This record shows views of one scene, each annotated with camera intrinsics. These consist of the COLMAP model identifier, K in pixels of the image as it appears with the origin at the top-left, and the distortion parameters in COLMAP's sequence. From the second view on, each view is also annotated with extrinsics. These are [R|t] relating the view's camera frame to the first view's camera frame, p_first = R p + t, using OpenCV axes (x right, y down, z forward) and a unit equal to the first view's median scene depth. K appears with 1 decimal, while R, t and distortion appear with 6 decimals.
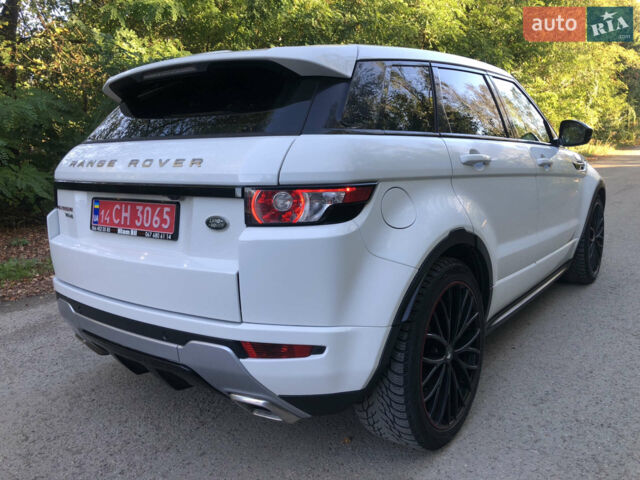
lens RADIAL K [[531.5, 0, 325.9], [0, 531.5, 238.1], [0, 0, 1]] dist [0.015208, -0.006561]
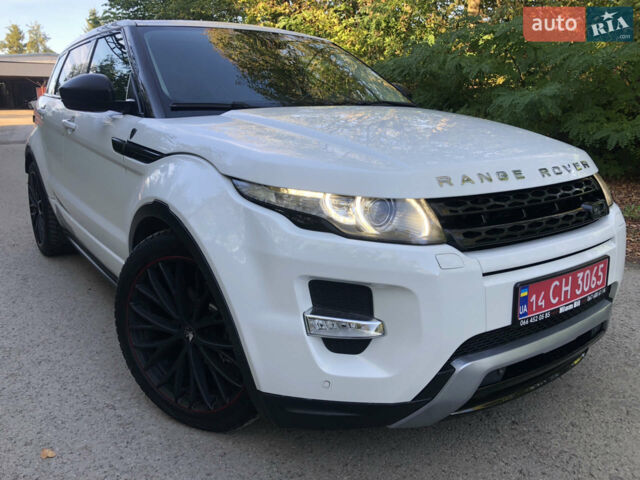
lens RADIAL K [[531.5, 0, 318.0], [0, 531.5, 233.7], [0, 0, 1]] dist [0.015208, -0.006561]
pose [[0.284629, -0.247637, 0.926101, -1.221239], [0.074447, 0.968851, 0.236187, -0.348929], [-0.955743, 0.001720, 0.294199, 1.102461]]
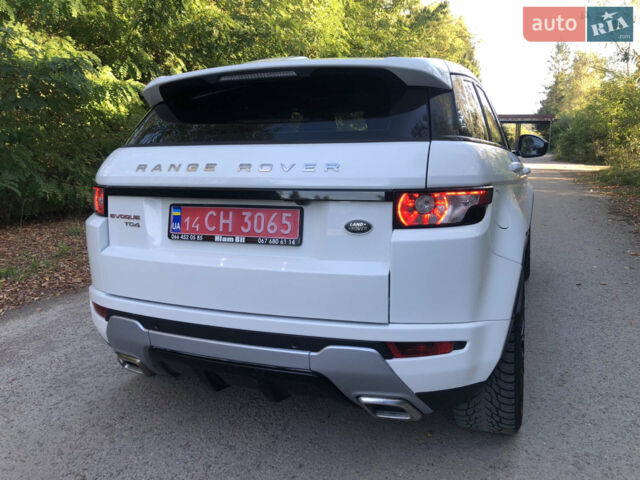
lens RADIAL K [[531.5, 0, 317.9], [0, 531.5, 232.0], [0, 0, 1]] dist [0.015208, -0.006561]
pose [[0.966021, -0.021708, 0.257552, -0.451977], [0.029784, 0.999178, -0.027496, 0.006195], [-0.256743, 0.034232, 0.965873, 0.039046]]
